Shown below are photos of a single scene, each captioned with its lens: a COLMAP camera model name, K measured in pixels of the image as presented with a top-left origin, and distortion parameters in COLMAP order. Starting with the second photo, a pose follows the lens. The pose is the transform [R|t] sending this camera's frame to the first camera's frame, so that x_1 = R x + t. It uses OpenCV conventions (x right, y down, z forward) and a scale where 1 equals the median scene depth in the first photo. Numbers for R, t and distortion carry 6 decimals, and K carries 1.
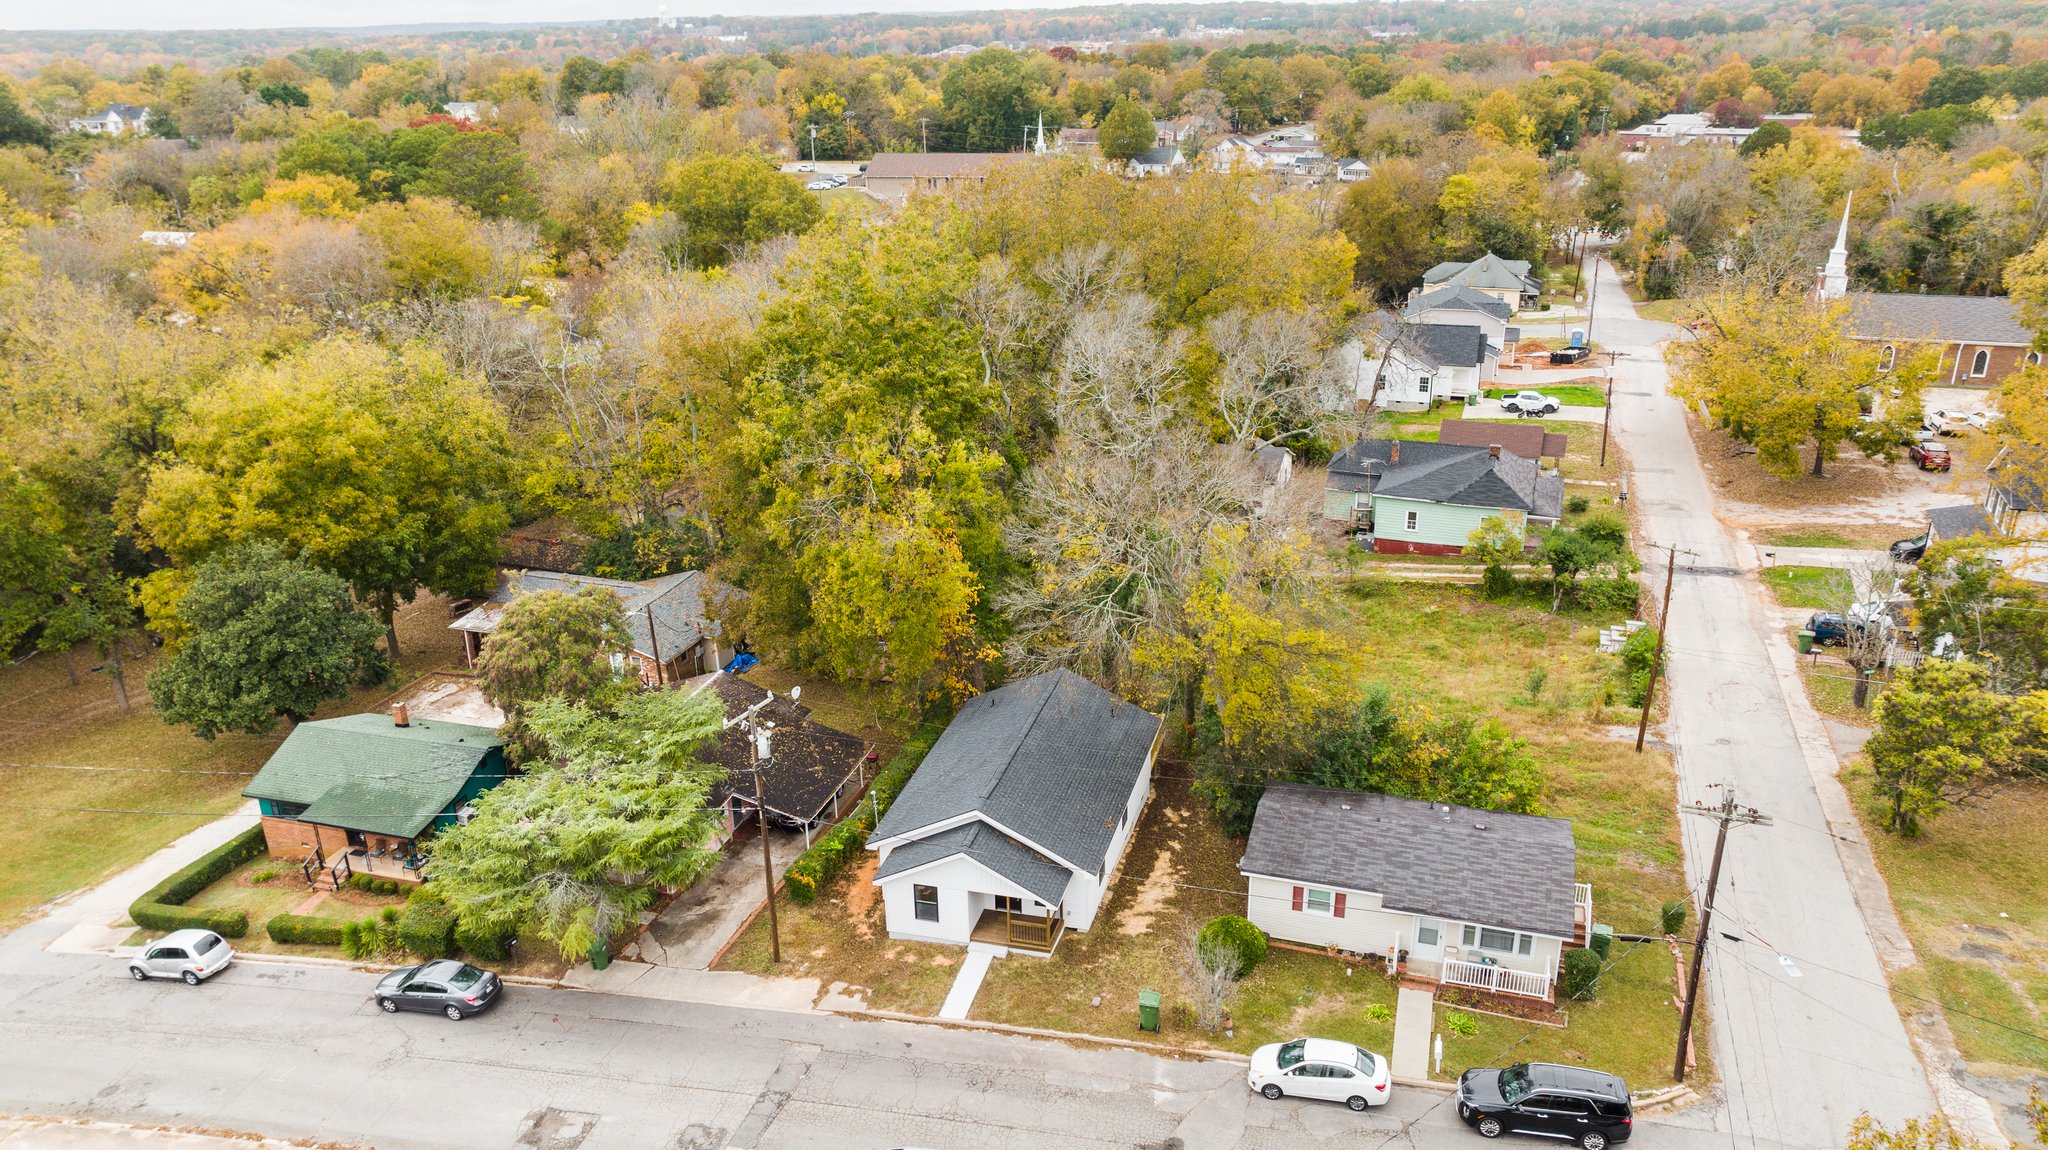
lens RADIAL K [[1398.4, 0, 1036.3], [0, 1398.4, 569.9], [0, 0, 1]] dist [-0.030460, 0.021536]
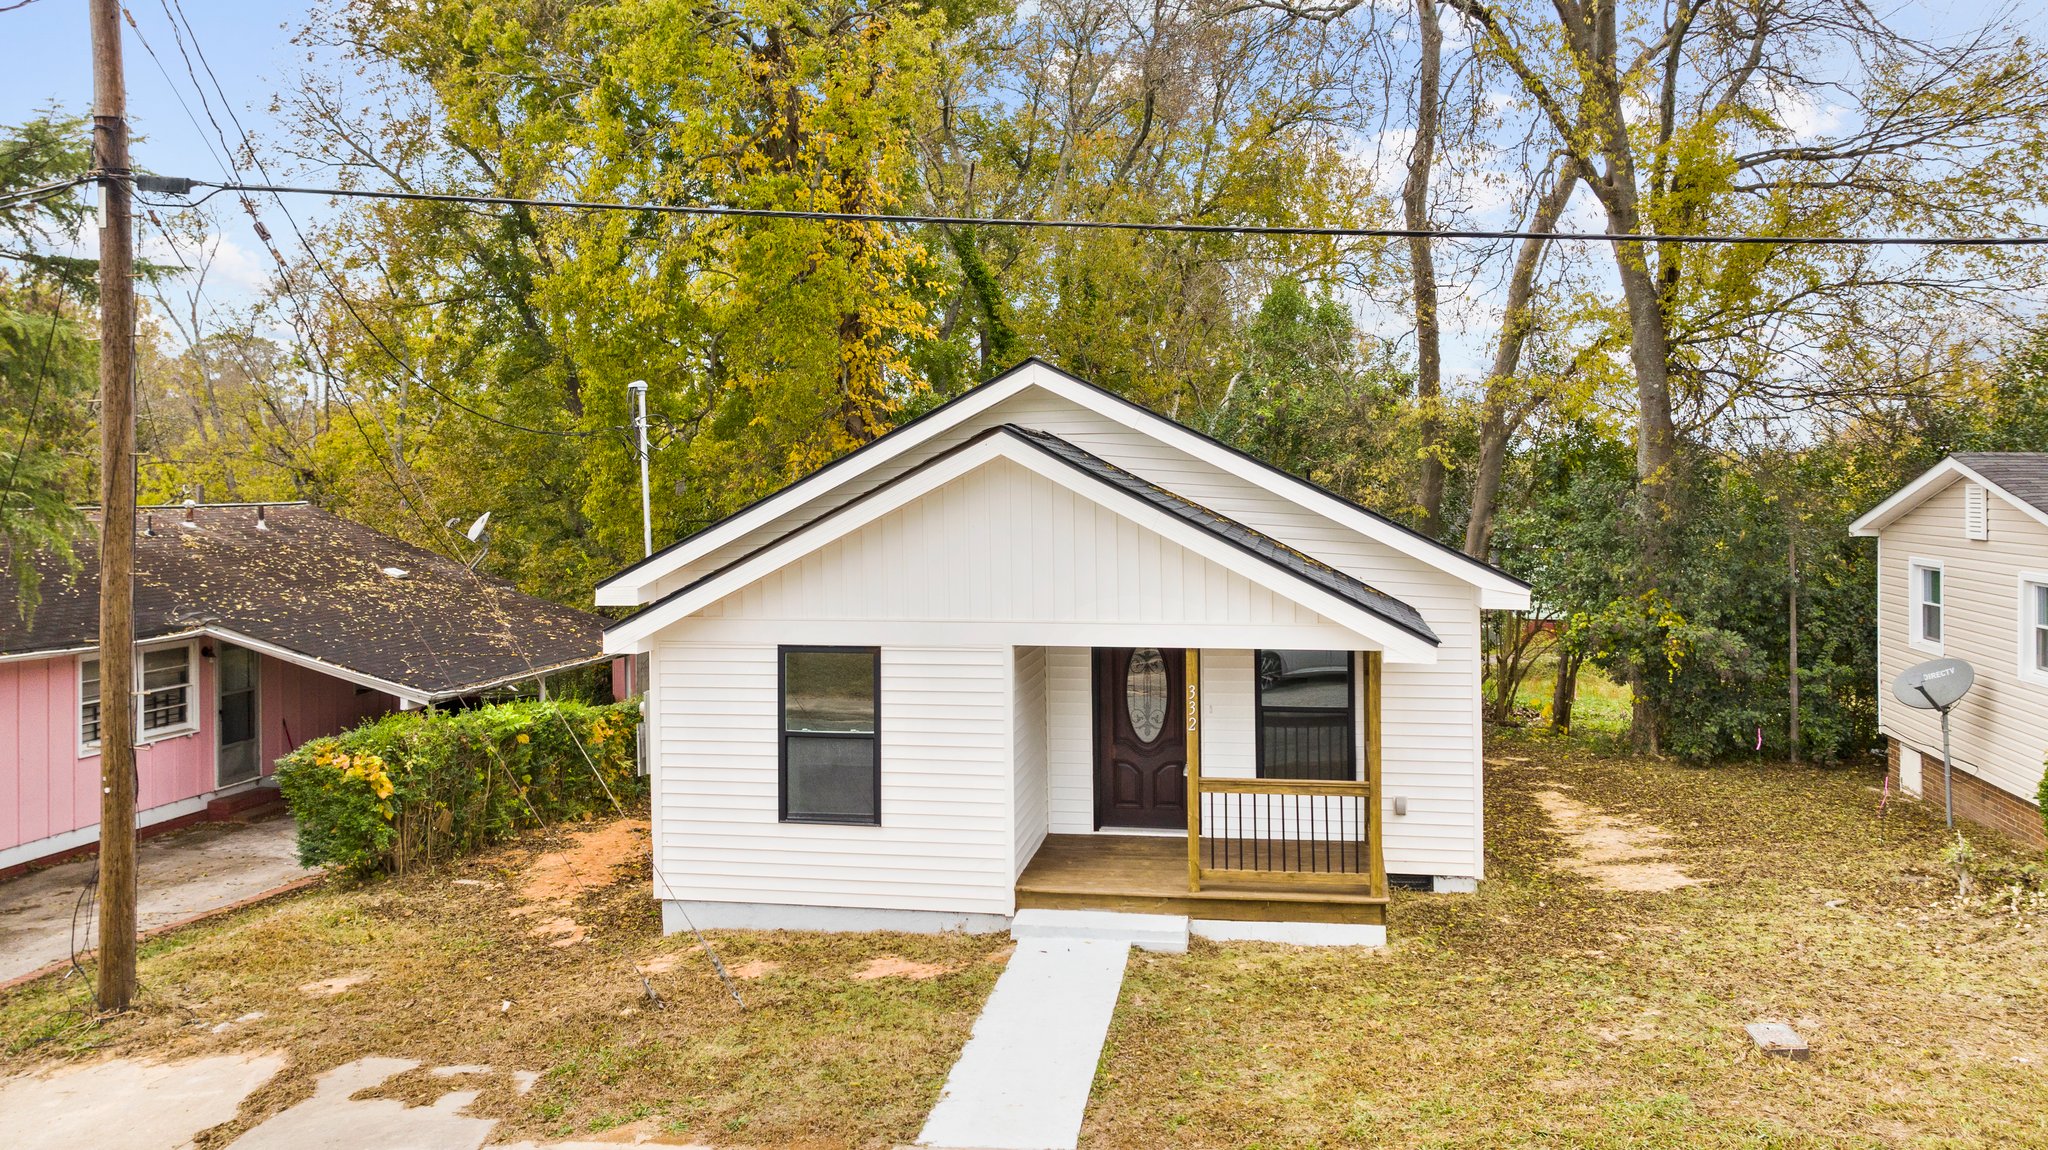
lens RADIAL K [[1473.8, 0, 1017.9], [0, 1473.8, 464.1], [0, 0, 1]] dist [-0.021116, 0.003721]
pose [[0.996436, 0.008067, 0.083966, -0.068633], [0.023326, 0.930249, -0.366187, 0.289125], [-0.081063, 0.366841, 0.926745, 0.755105]]
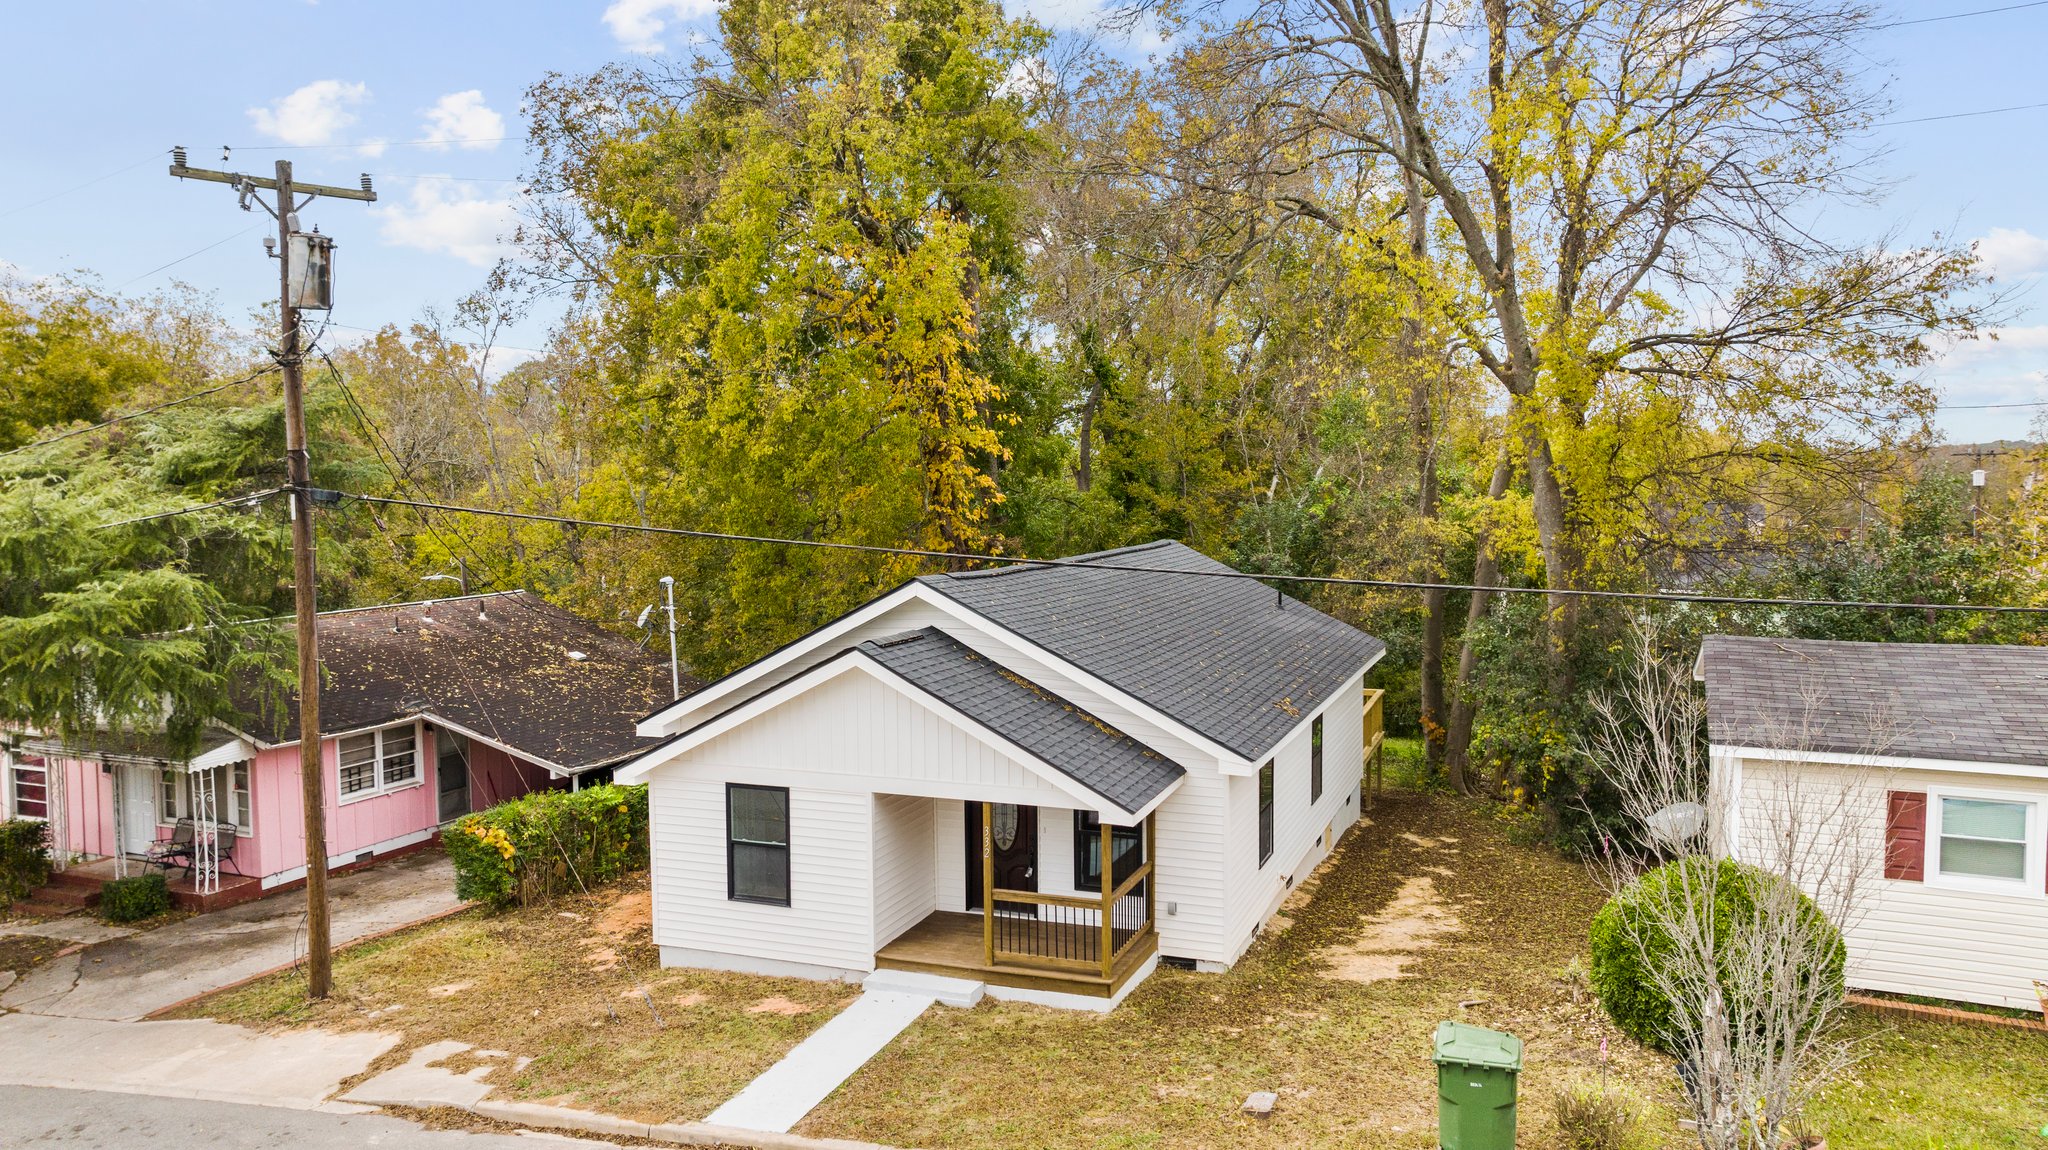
lens RADIAL K [[1433.3, 0, 1024.0], [0, 1433.3, 575.0], [0, 0, 1]] dist [-0.023746, -0.000393]
pose [[0.995226, 0.016281, -0.096232, 0.020118], [-0.043448, 0.956807, -0.287459, 0.275296], [0.087395, 0.290268, 0.952946, 0.651356]]
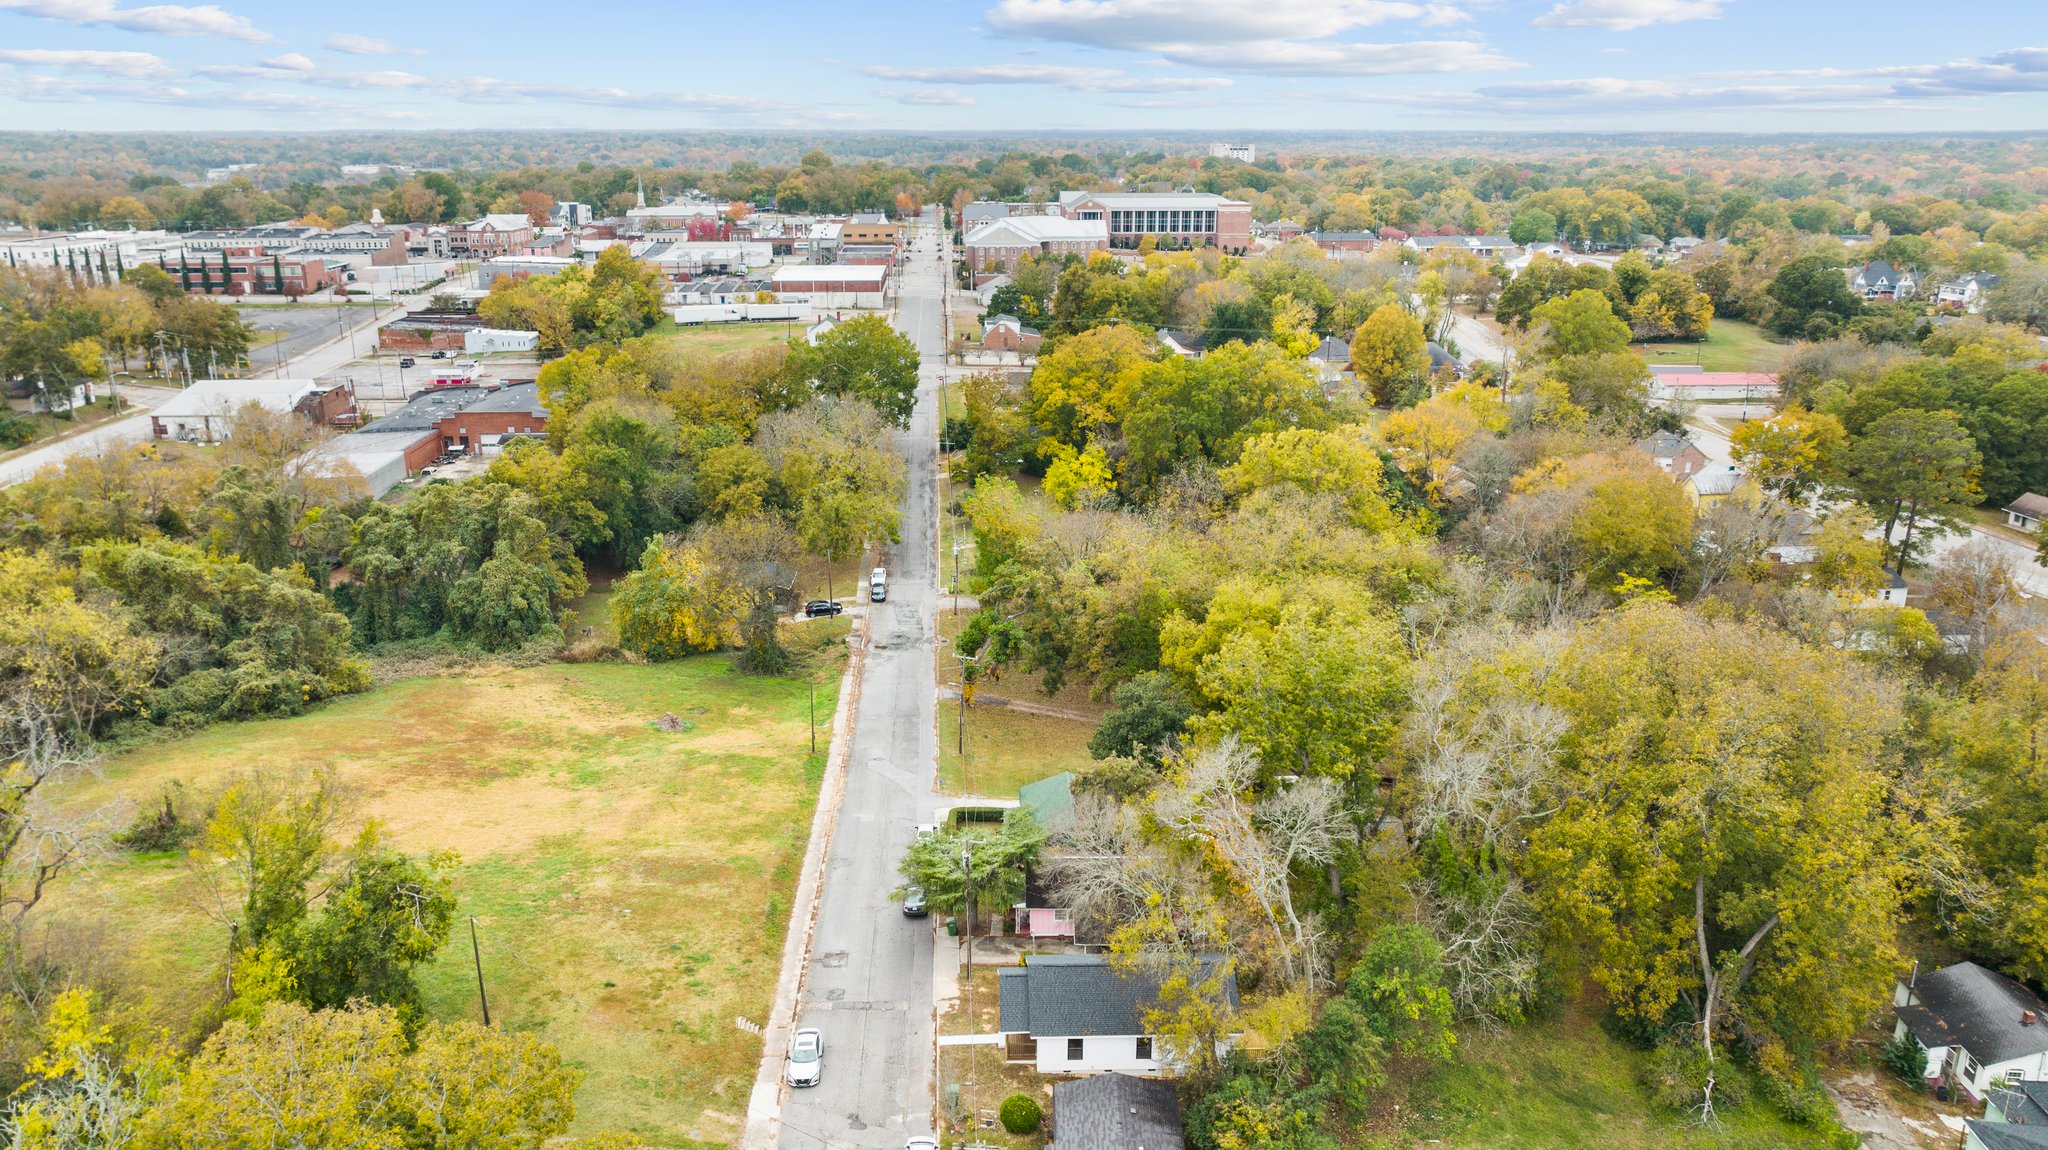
lens RADIAL K [[1419.8, 0, 1024.0], [0, 1419.8, 575.0], [0, 0, 1]] dist [-0.023405, 0.000181]
pose [[0.296793, 0.291807, -0.909265, 1.364253], [-0.342966, 0.921212, 0.183694, -0.568567], [0.891229, 0.257328, 0.373489, 0.240647]]
